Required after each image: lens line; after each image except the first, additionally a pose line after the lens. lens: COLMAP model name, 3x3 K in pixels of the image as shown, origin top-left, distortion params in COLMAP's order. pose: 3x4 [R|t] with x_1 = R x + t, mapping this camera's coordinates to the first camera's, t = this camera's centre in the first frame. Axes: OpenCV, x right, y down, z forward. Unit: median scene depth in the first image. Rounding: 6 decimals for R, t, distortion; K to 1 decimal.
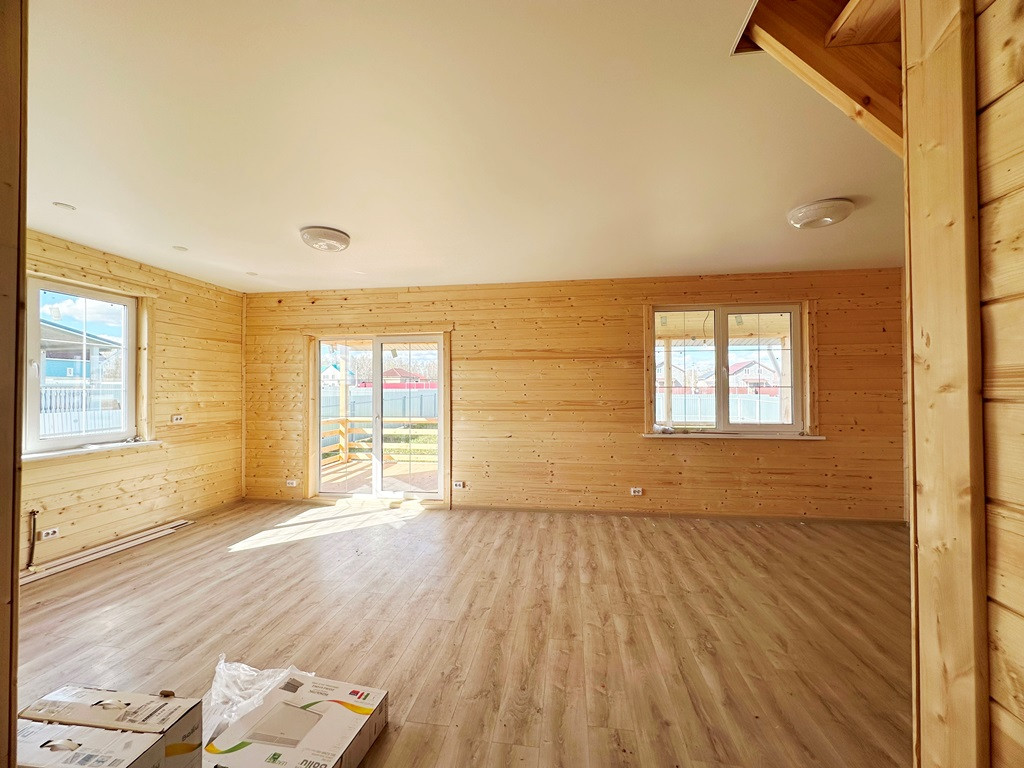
lens RADIAL K [[407.7, 0, 511.0], [0, 407.7, 384.8], [0, 0, 1]] dist [-0.003135, -0.000230]
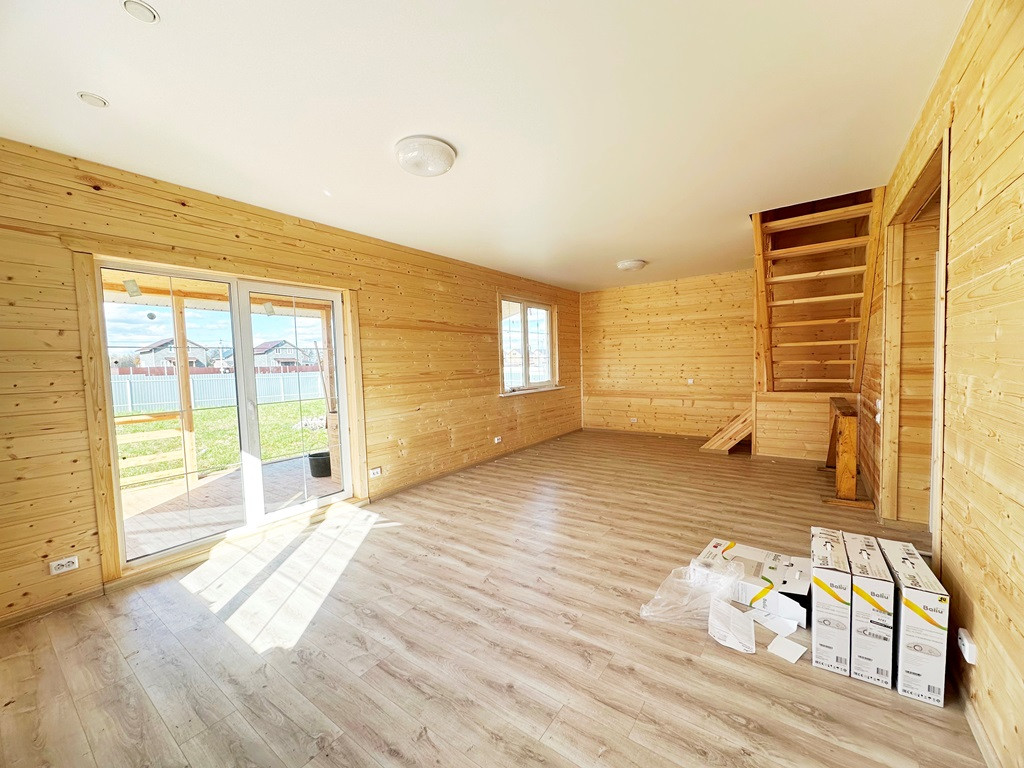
lens RADIAL K [[407.7, 0, 511.0], [0, 407.7, 384.8], [0, 0, 1]] dist [-0.003135, -0.000230]
pose [[0.467212, -0.059645, 0.882131, -0.871273], [0.015482, 0.998121, 0.059288, 0.017031], [-0.884010, -0.014043, 0.467257, 0.408603]]
